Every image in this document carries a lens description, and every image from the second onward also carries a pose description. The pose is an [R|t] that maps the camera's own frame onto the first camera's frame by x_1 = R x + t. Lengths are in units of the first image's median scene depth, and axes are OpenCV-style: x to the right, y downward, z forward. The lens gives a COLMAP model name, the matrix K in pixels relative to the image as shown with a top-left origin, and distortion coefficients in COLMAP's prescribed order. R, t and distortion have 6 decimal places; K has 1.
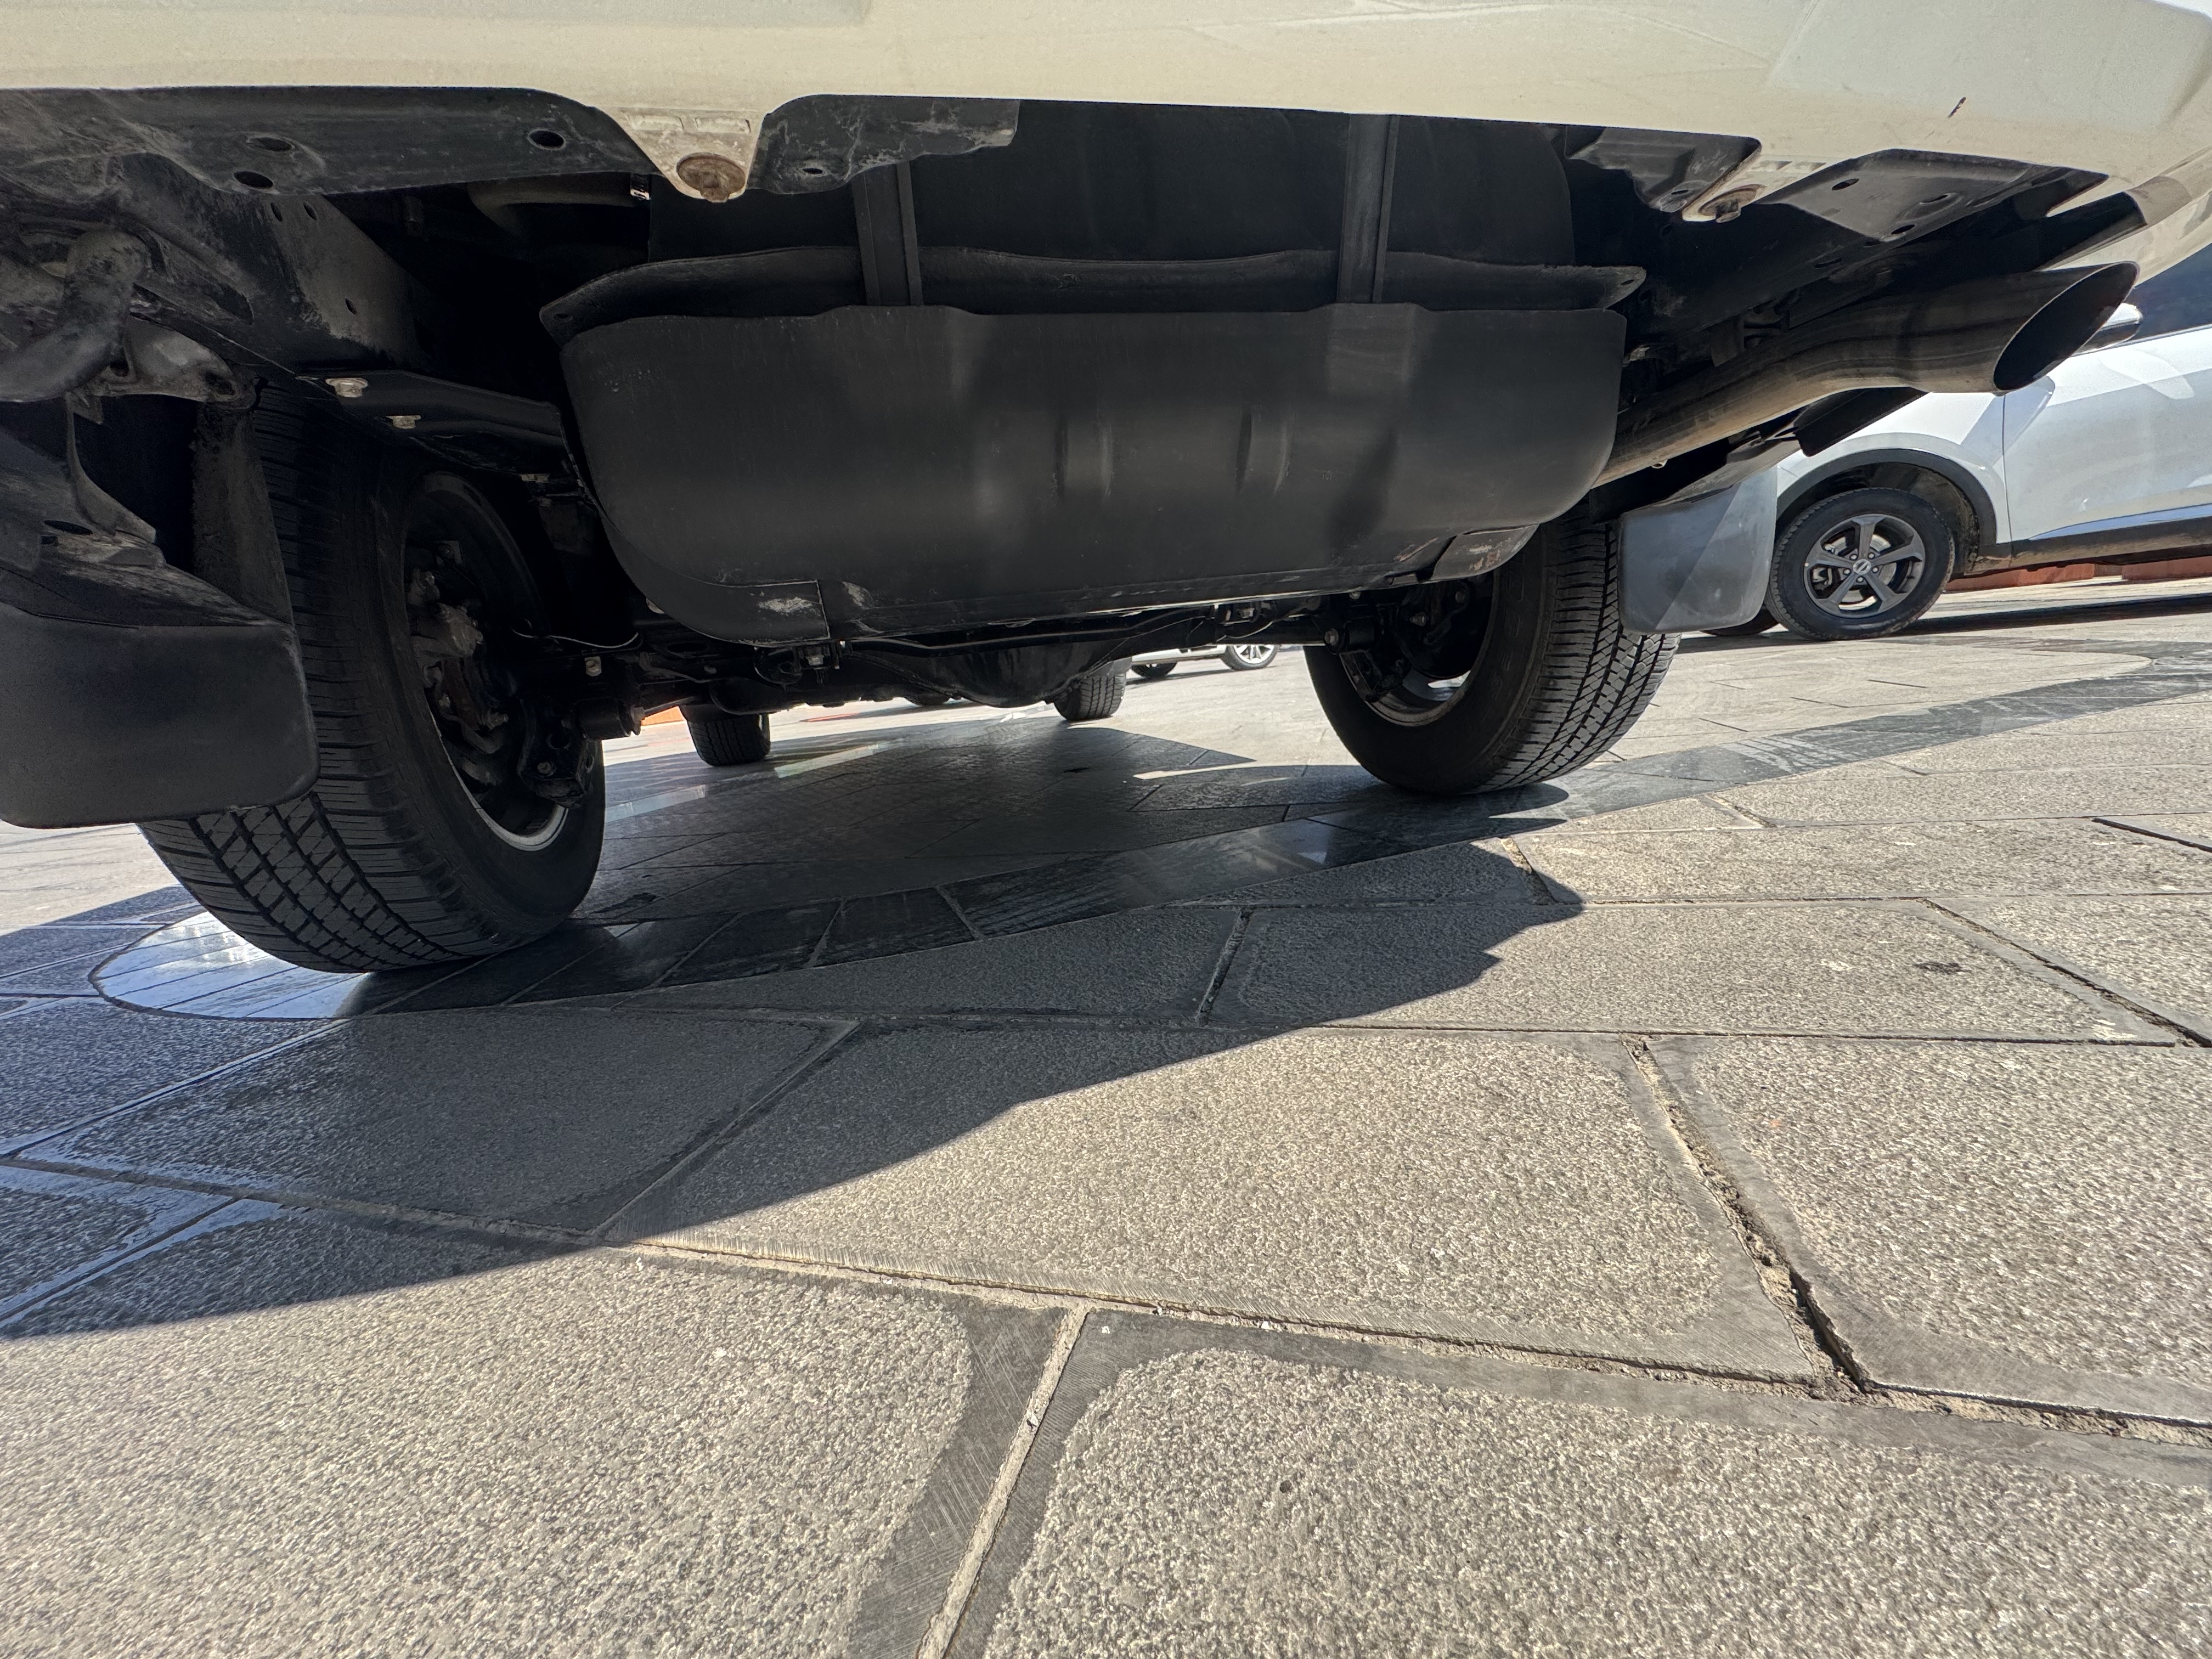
lens RADIAL K [[881.8, 0, 1100.6], [0, 881.8, 833.4], [0, 0, 1]] dist [0.001330, 0.000113]
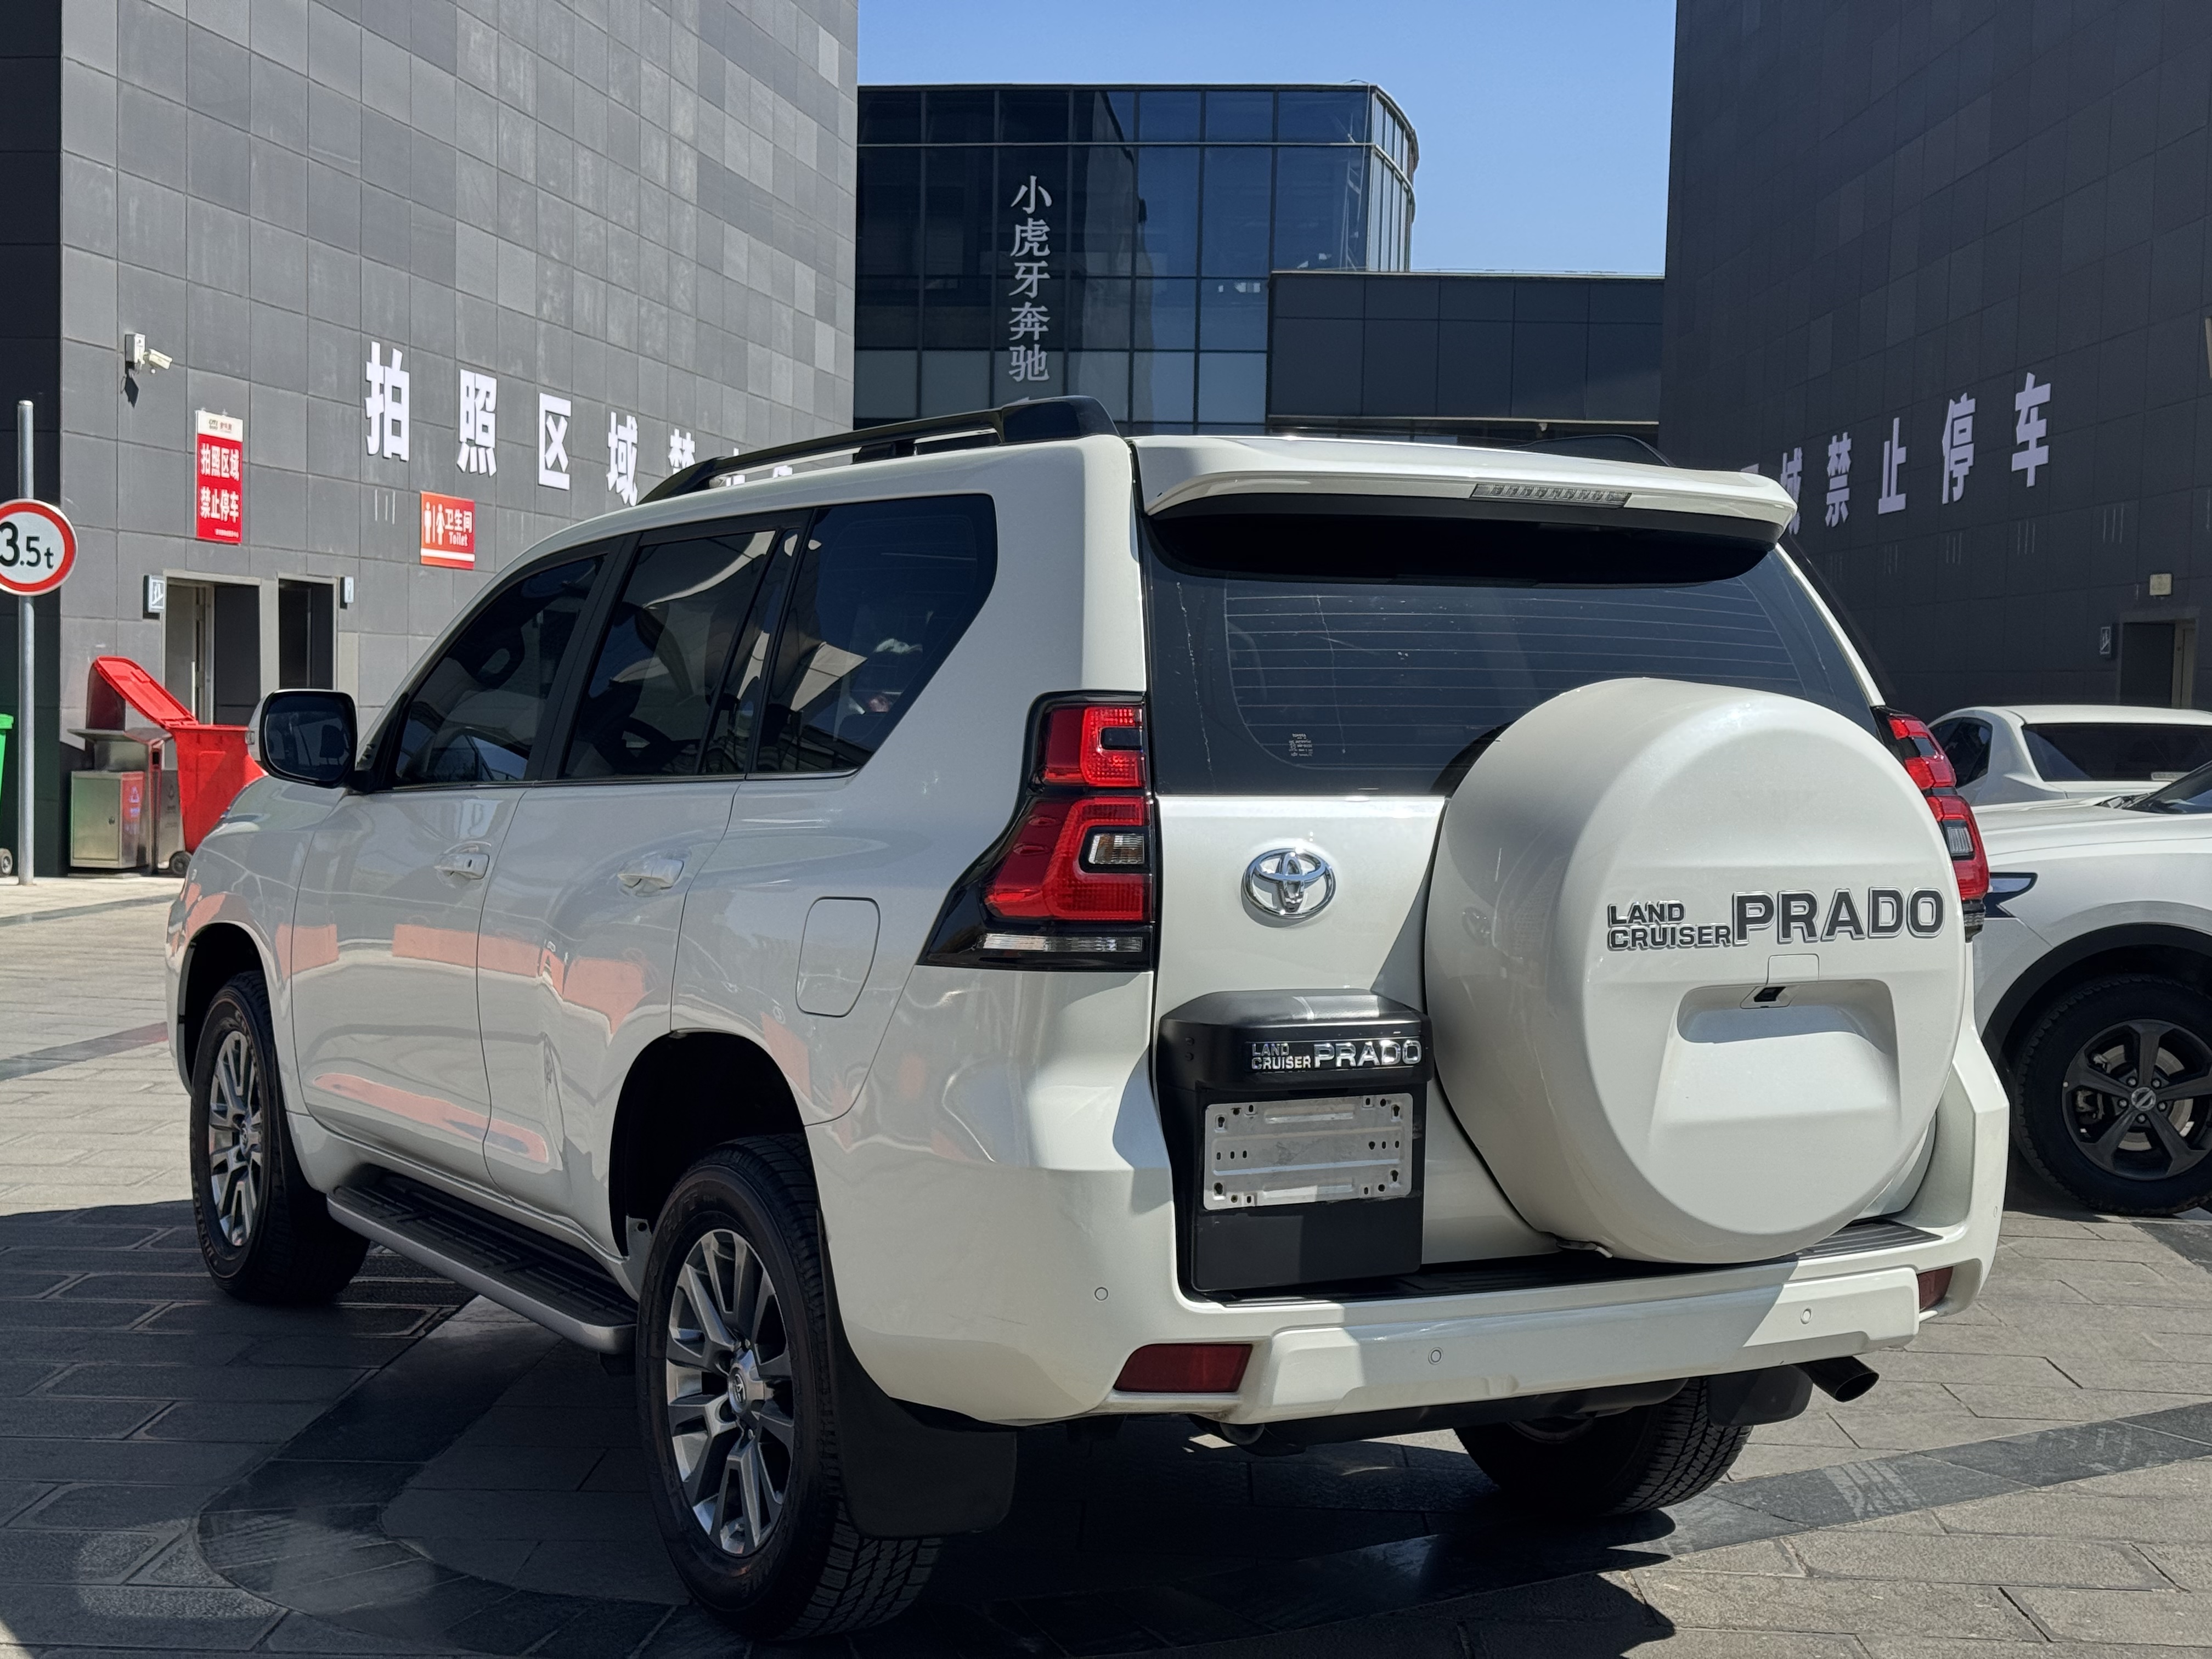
lens RADIAL K [[3086.5, 0, 1110.7], [0, 3086.5, 828.4], [0, 0, 1]] dist [0.096395, 0.000000]
pose [[0.955498, 0.113807, 0.272159, -1.414416], [-0.067492, 0.982452, -0.173875, -0.193458], [-0.287171, 0.147768, 0.946413, -2.834017]]
